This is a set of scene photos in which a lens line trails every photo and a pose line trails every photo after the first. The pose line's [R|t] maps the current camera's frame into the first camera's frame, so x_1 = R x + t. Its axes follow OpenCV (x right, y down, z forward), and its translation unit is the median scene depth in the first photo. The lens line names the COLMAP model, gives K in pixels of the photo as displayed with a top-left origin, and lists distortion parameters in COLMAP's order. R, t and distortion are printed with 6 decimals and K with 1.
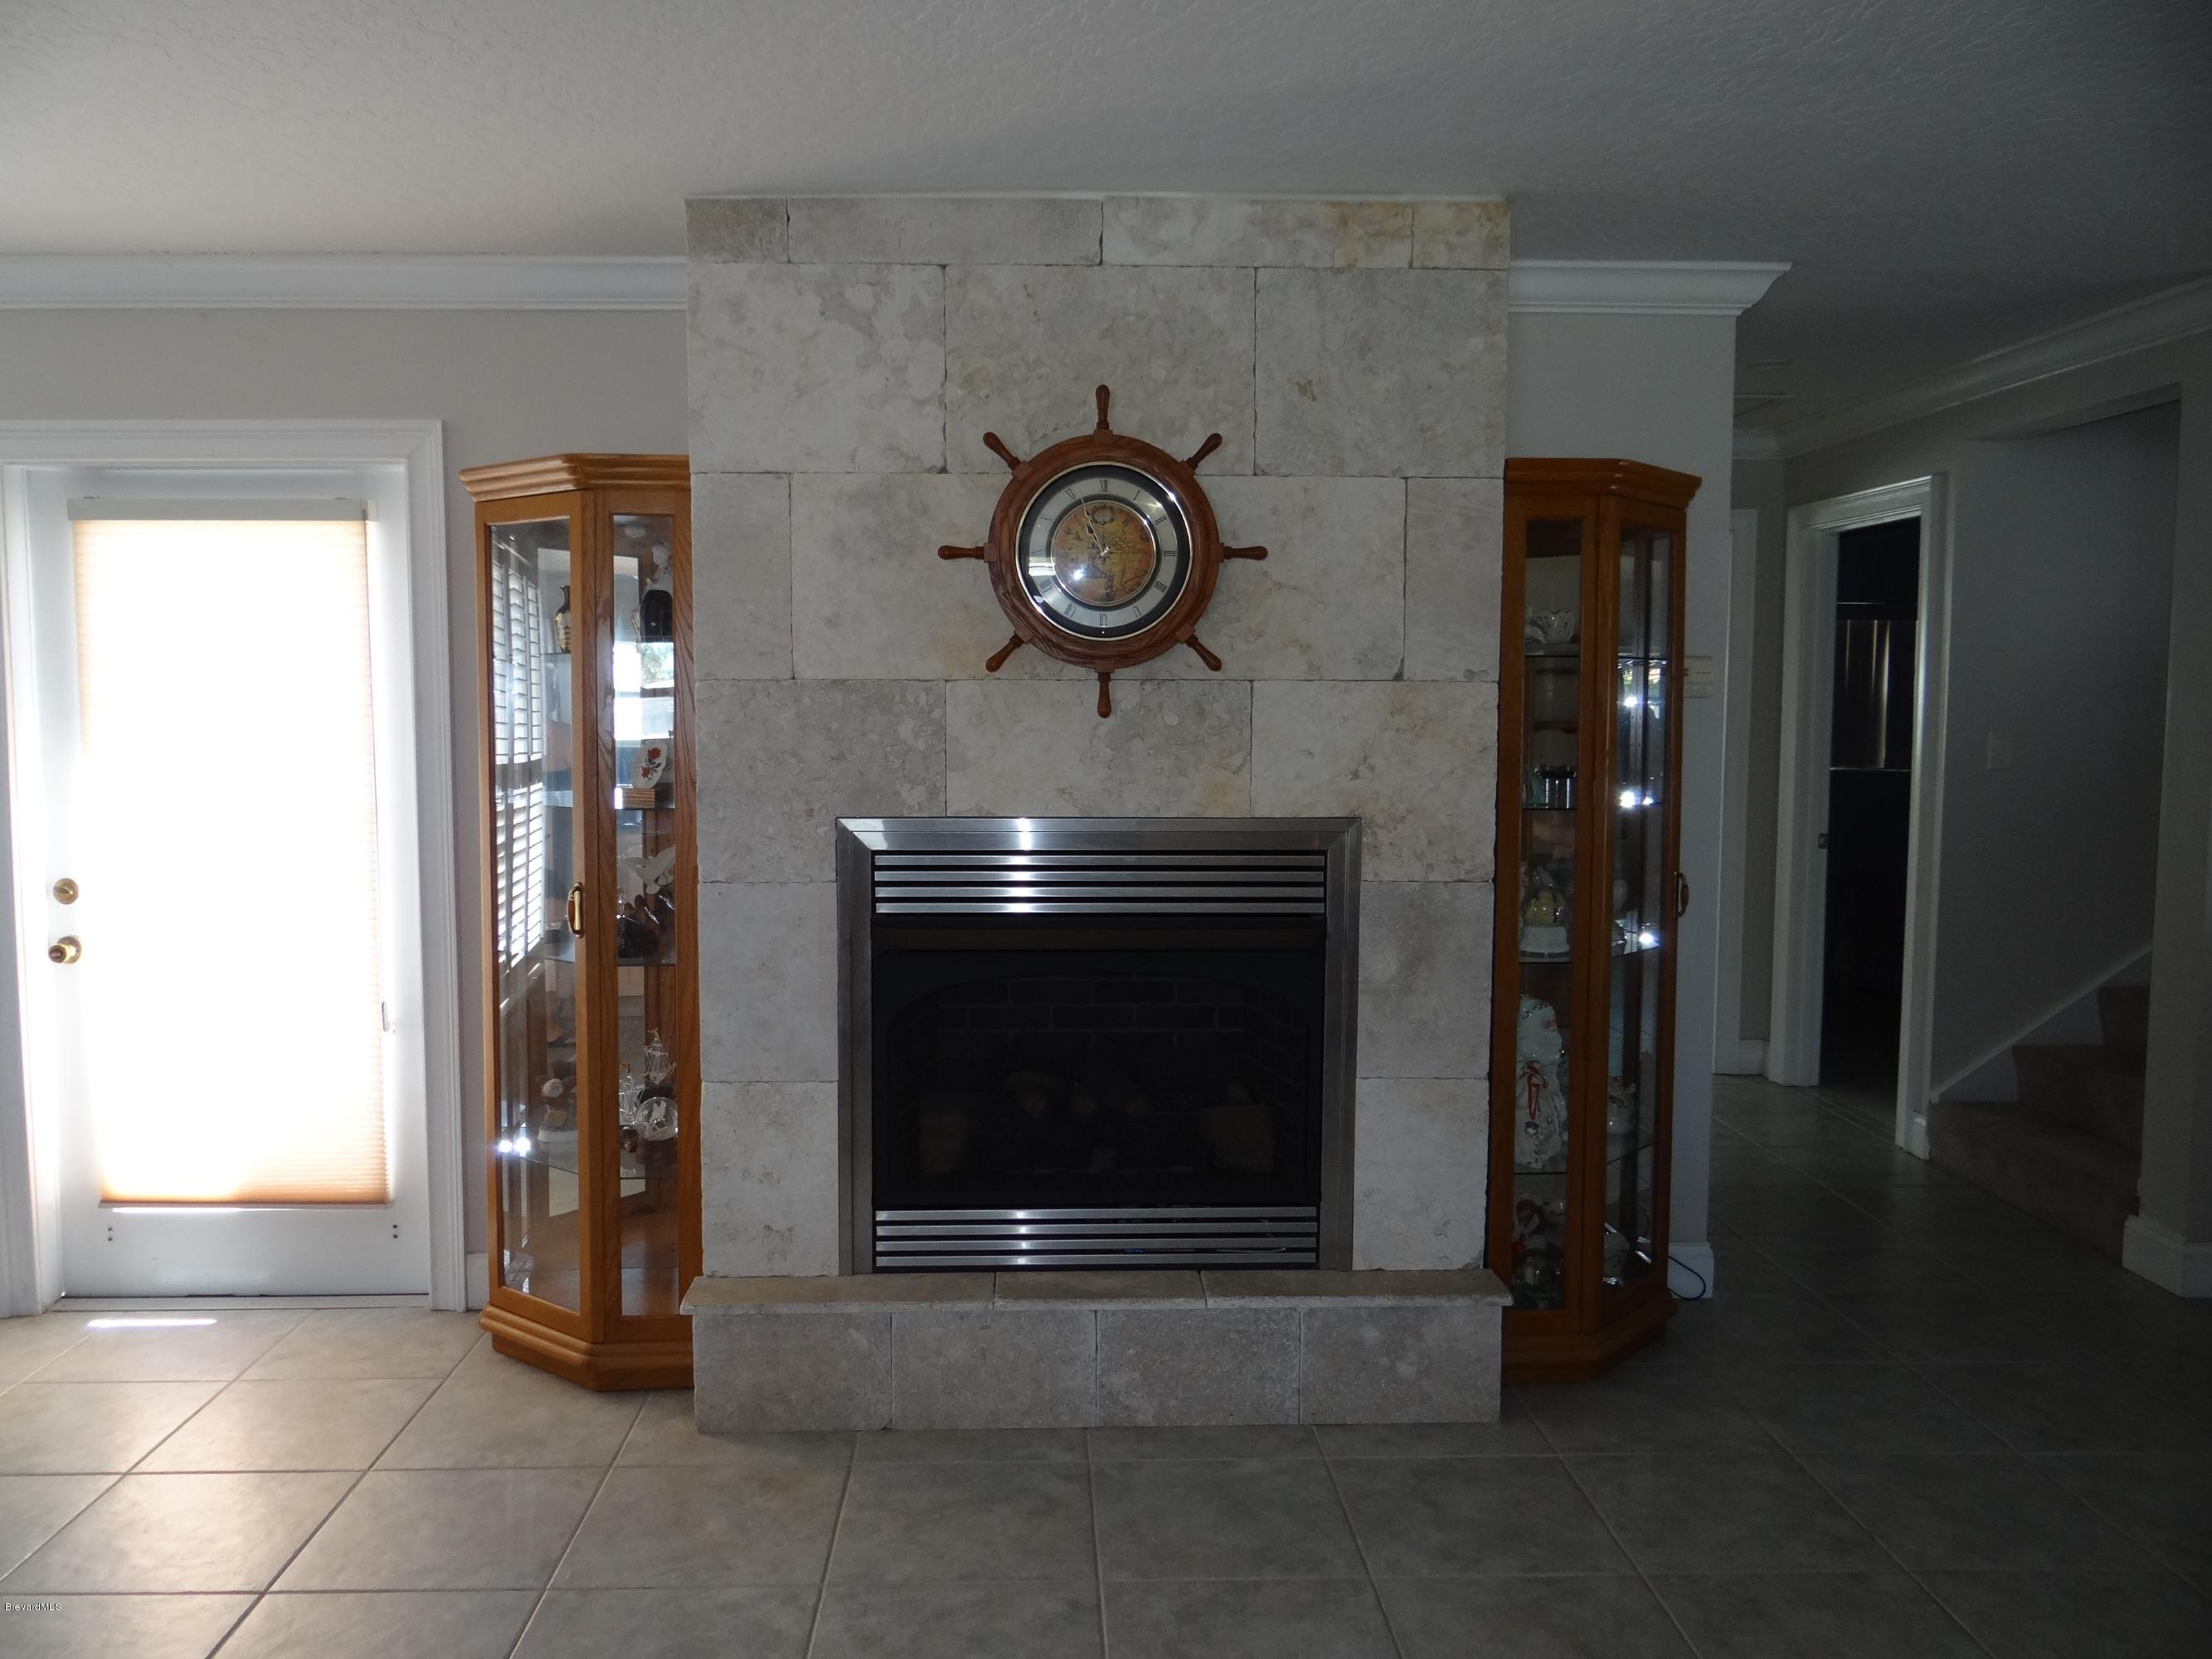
lens RADIAL K [[1740.6, 0, 1062.7], [0, 1740.6, 820.6], [0, 0, 1]] dist [0.009548, -0.013462]
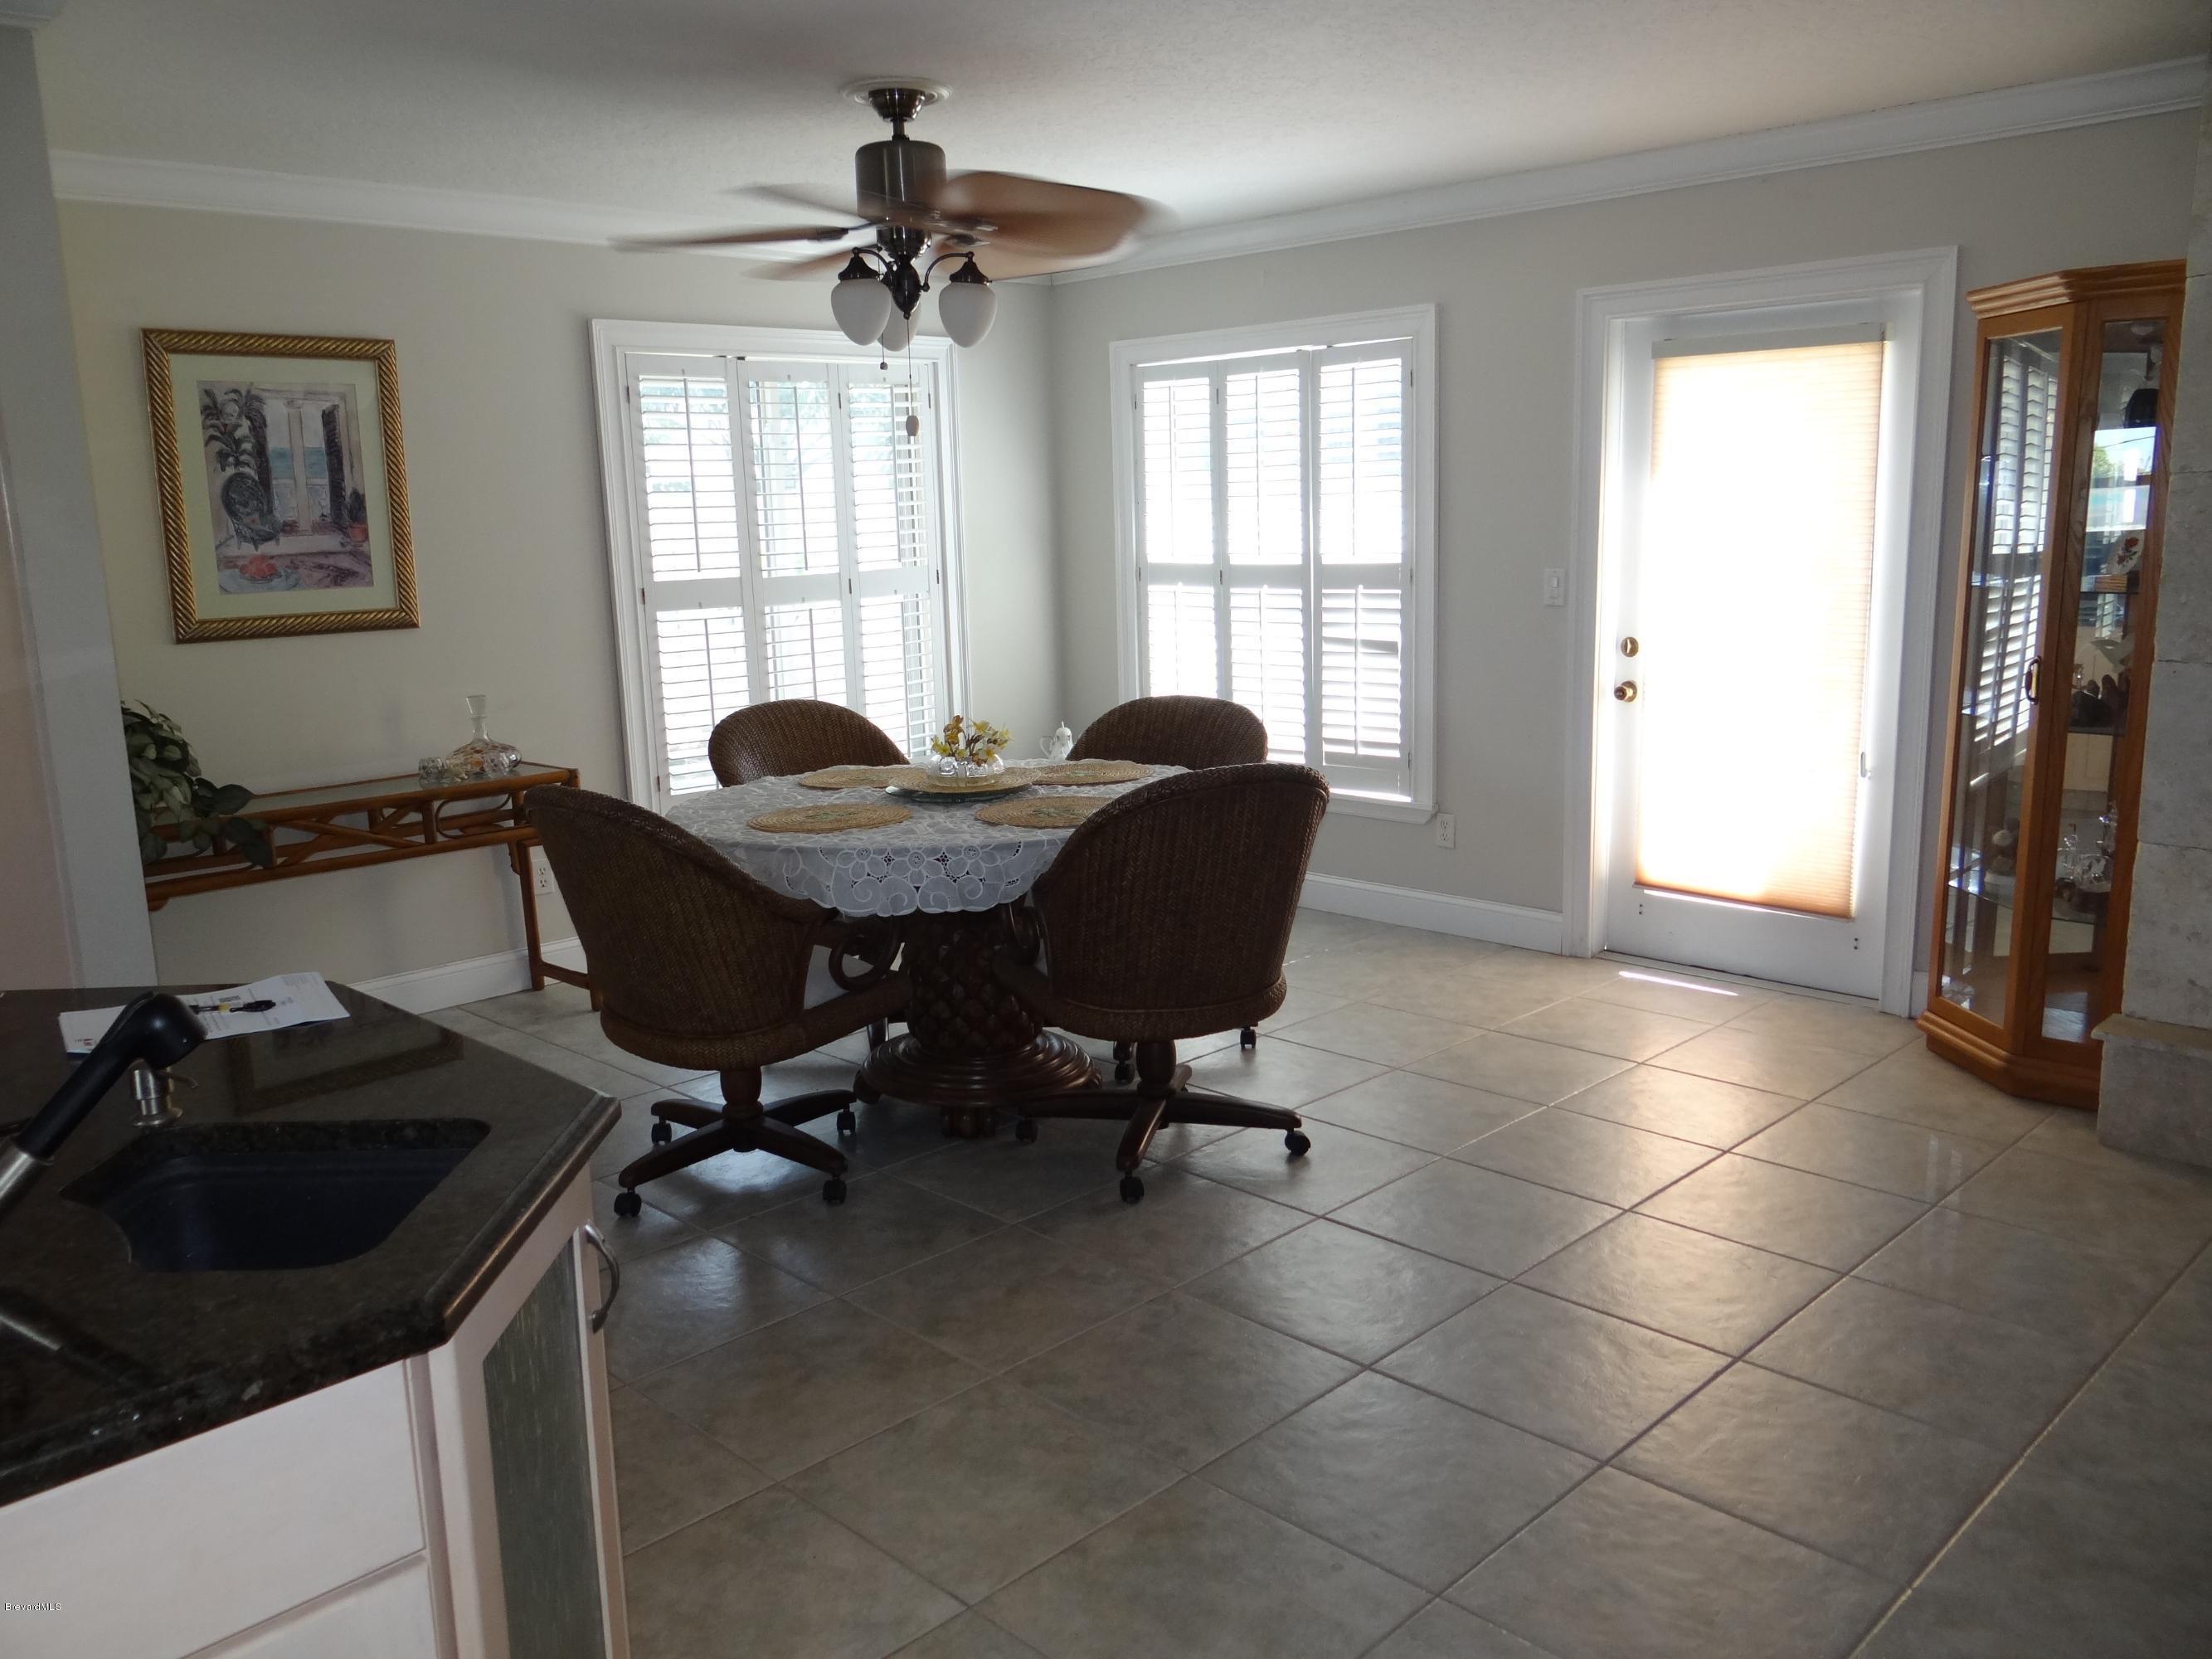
lens RADIAL K [[1742.4, 0, 1097.2], [0, 1742.4, 826.1], [0, 0, 1]] dist [-0.001597, -0.005868]
pose [[0.689193, 0.118293, -0.714857, 0.122545], [-0.031953, 0.990585, 0.133114, 0.013492], [0.723873, -0.068900, 0.686484, -0.231260]]
